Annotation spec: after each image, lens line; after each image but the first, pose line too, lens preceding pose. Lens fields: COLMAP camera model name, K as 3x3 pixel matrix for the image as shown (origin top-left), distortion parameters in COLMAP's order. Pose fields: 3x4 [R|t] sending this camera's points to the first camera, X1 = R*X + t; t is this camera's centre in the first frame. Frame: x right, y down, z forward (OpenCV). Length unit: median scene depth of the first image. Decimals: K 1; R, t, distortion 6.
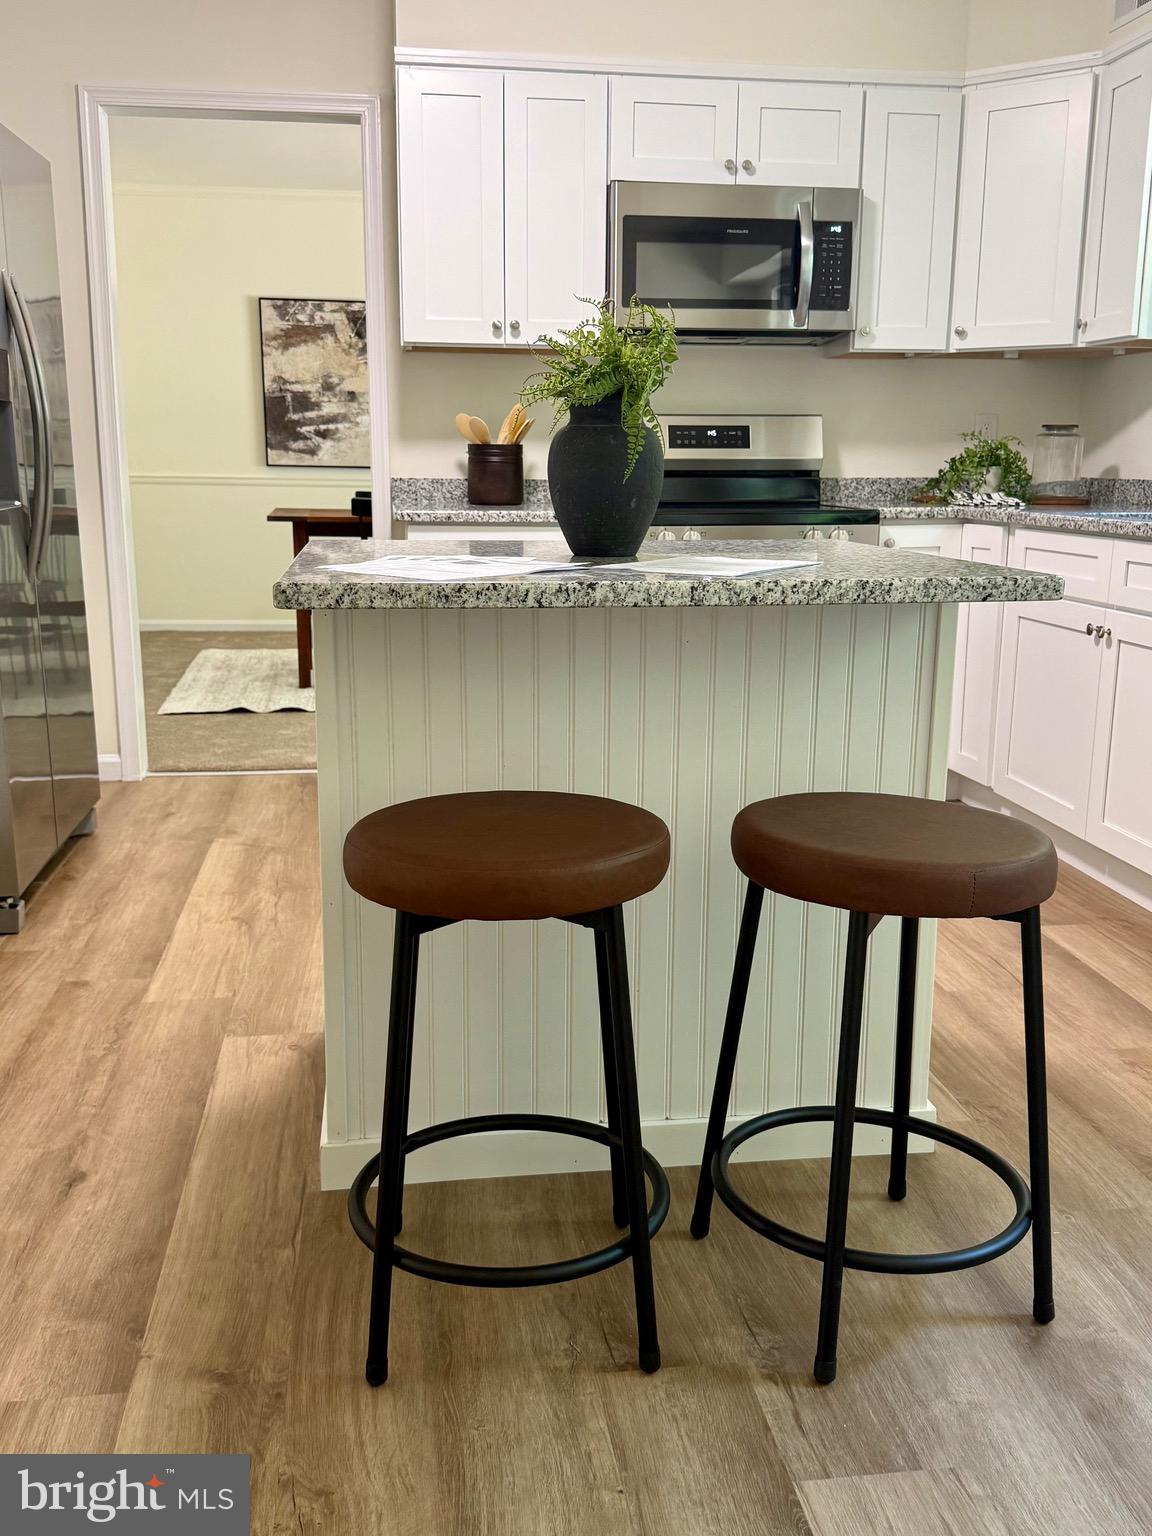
lens RADIAL K [[1400.5, 0, 579.3], [0, 1400.5, 781.1], [0, 0, 1]] dist [0.044773, 0.000000]
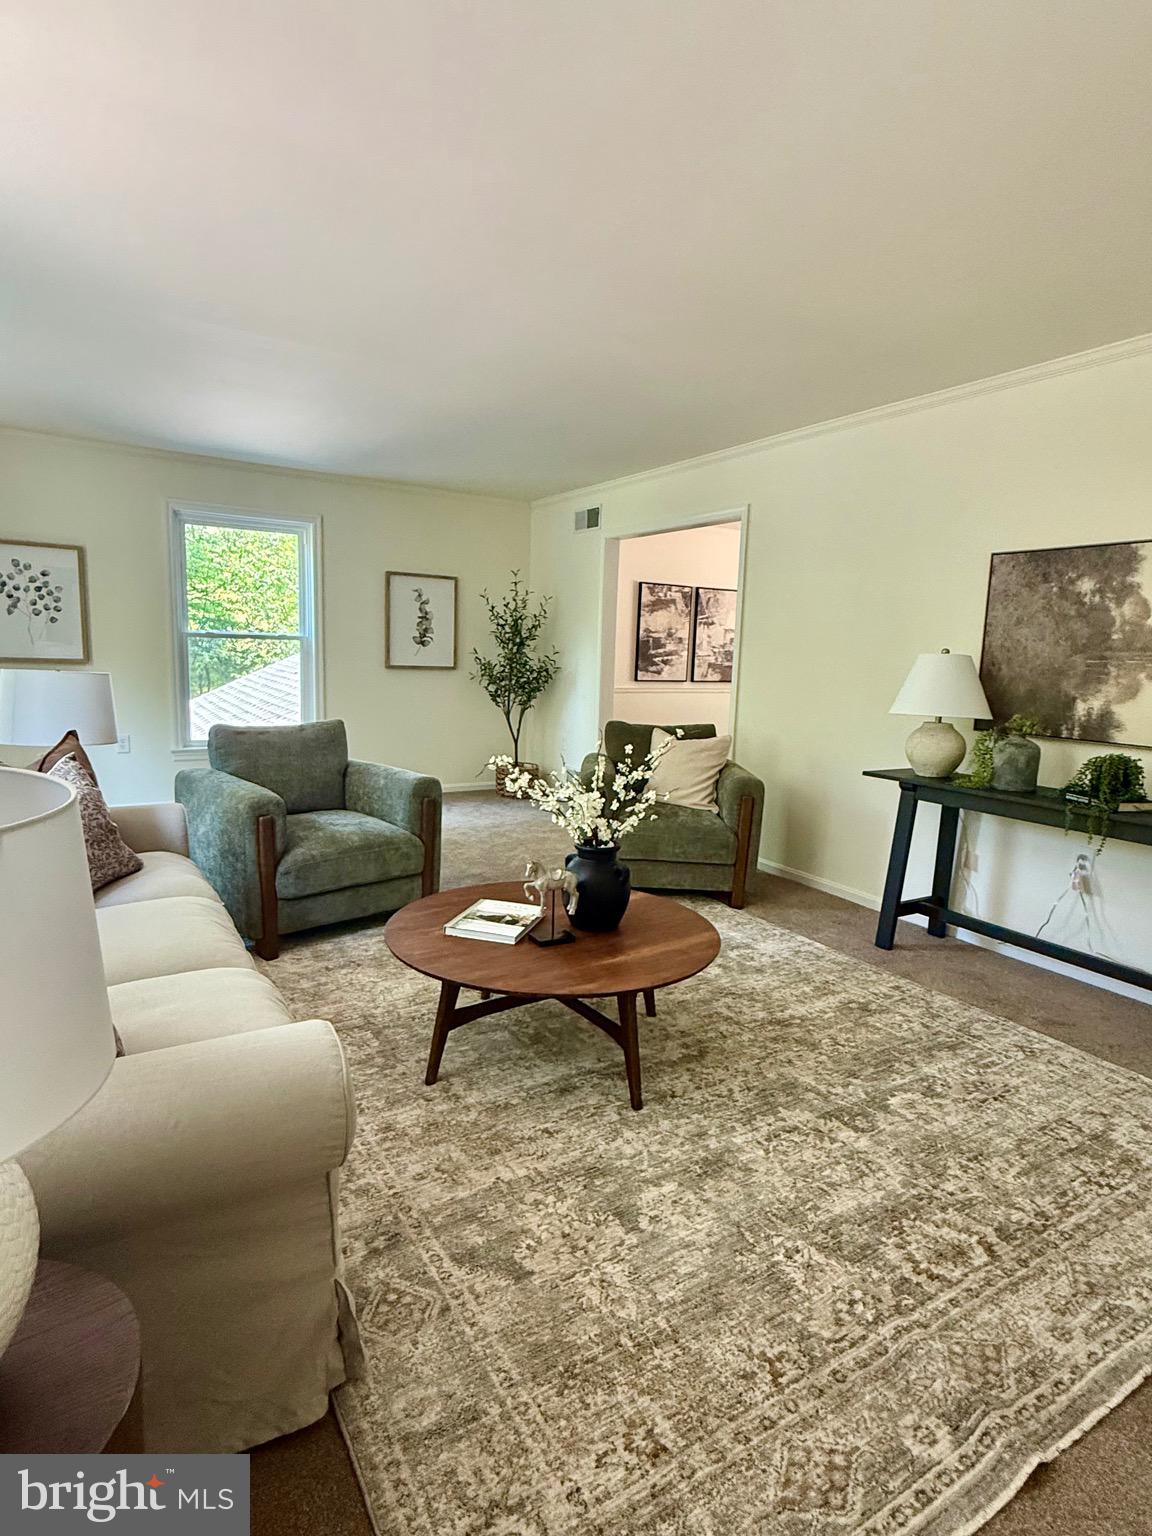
lens RADIAL K [[796.5, 0, 563.4], [0, 796.5, 773.1], [0, 0, 1]] dist [0.000069, -0.001130]
pose [[0.925406, -0.039119, 0.376952, -1.172195], [0.064443, 0.996415, -0.054802, -0.126656], [-0.373457, 0.075006, 0.924610, 0.318071]]
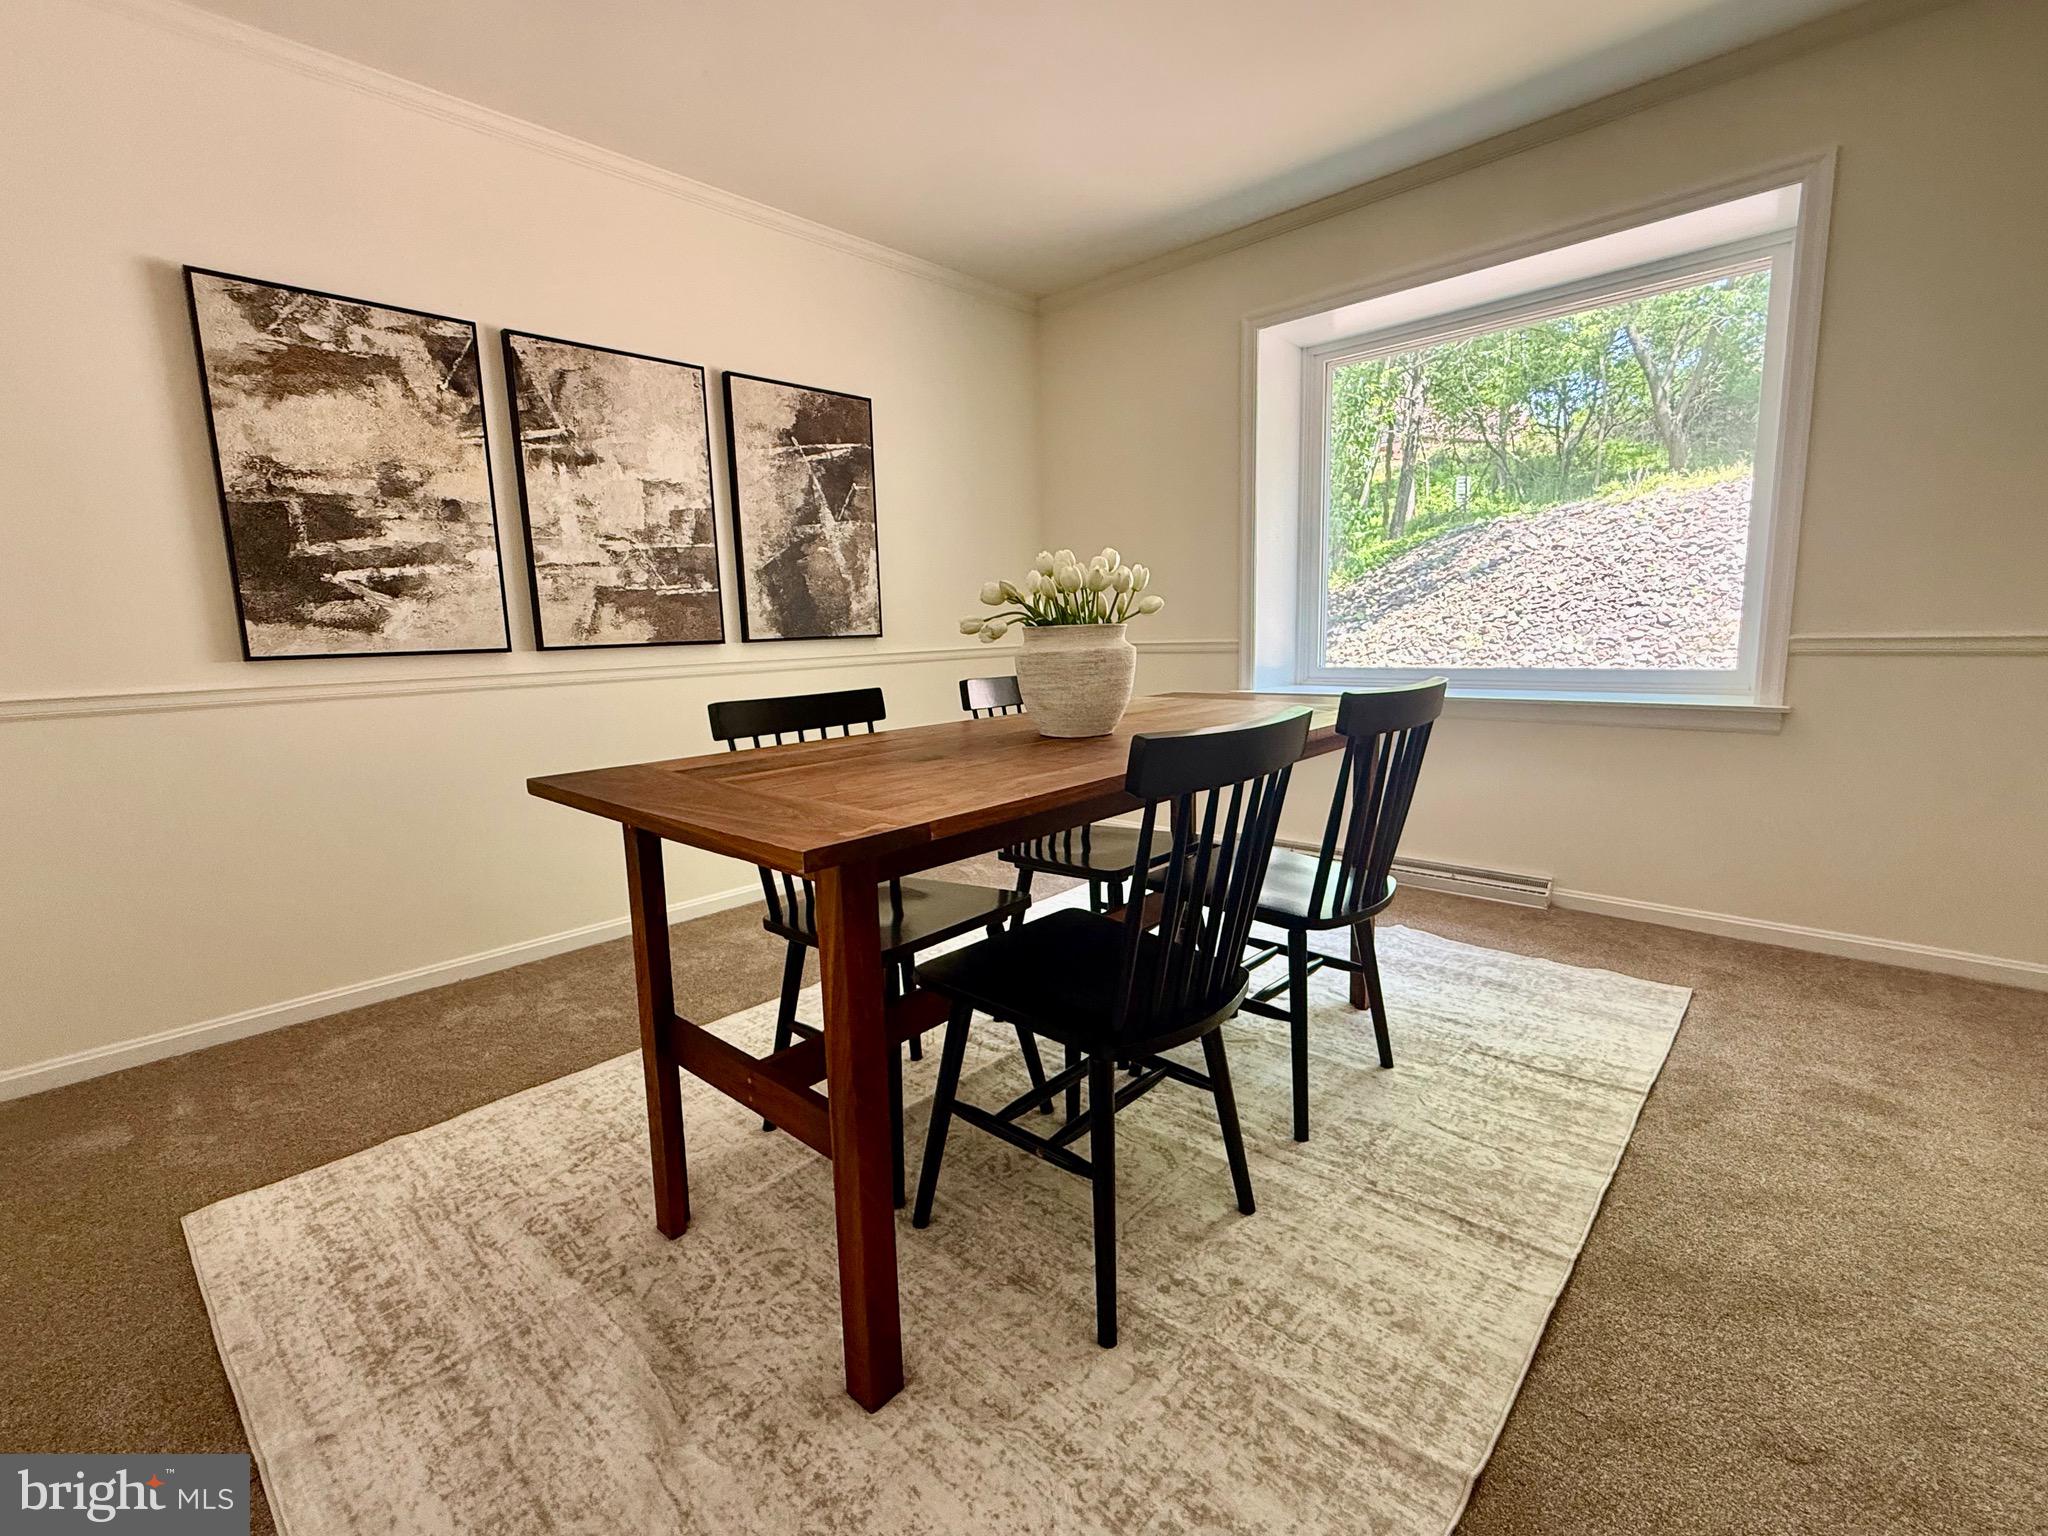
lens RADIAL K [[910.0, 0, 1021.1], [0, 910.0, 763.7], [0, 0, 1]] dist [0.000876, -0.001722]
pose [[0.779475, -0.127516, 0.613317, -0.378561], [0.179551, 0.983463, -0.023720, -0.256546], [-0.600150, 0.128611, 0.789481, 1.145056]]
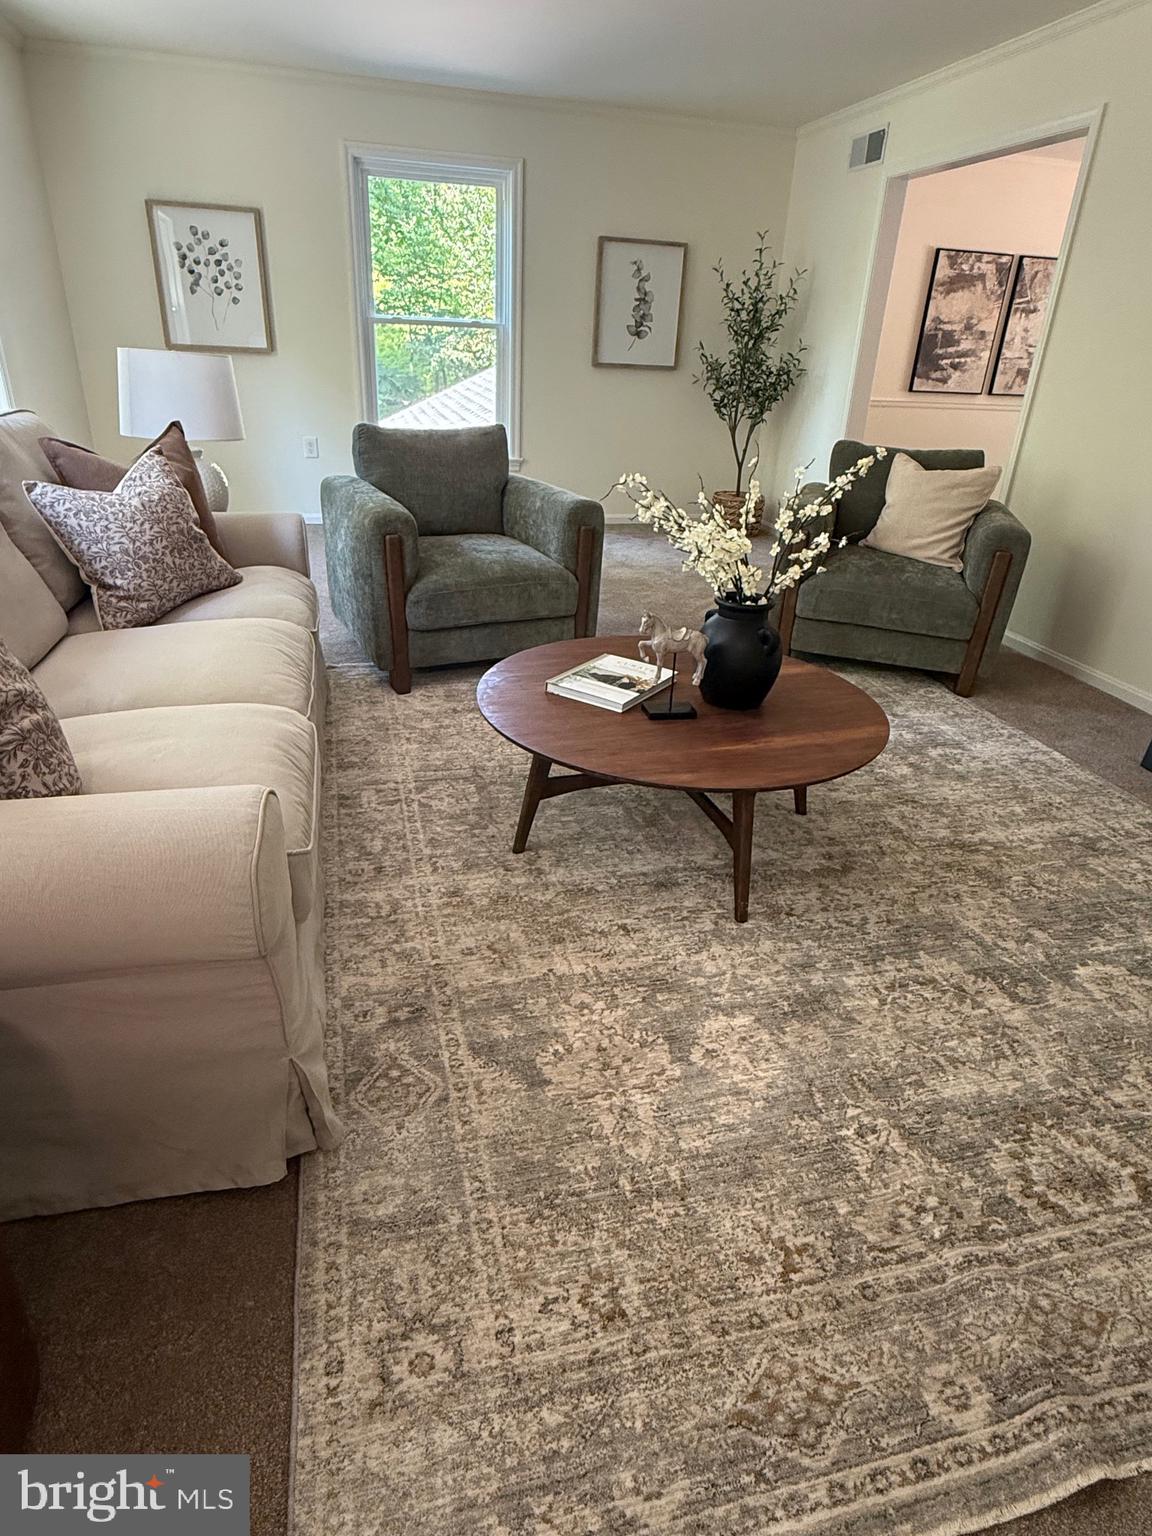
lens RADIAL K [[856.8, 0, 576.3], [0, 856.8, 751.8], [0, 0, 1]] dist [-0.000166, 0.000001]
pose [[0.994488, -0.013362, 0.103993, -1.089341], [-0.009600, 0.976076, 0.217219, -0.125645], [-0.104408, -0.217020, 0.970567, 0.363890]]
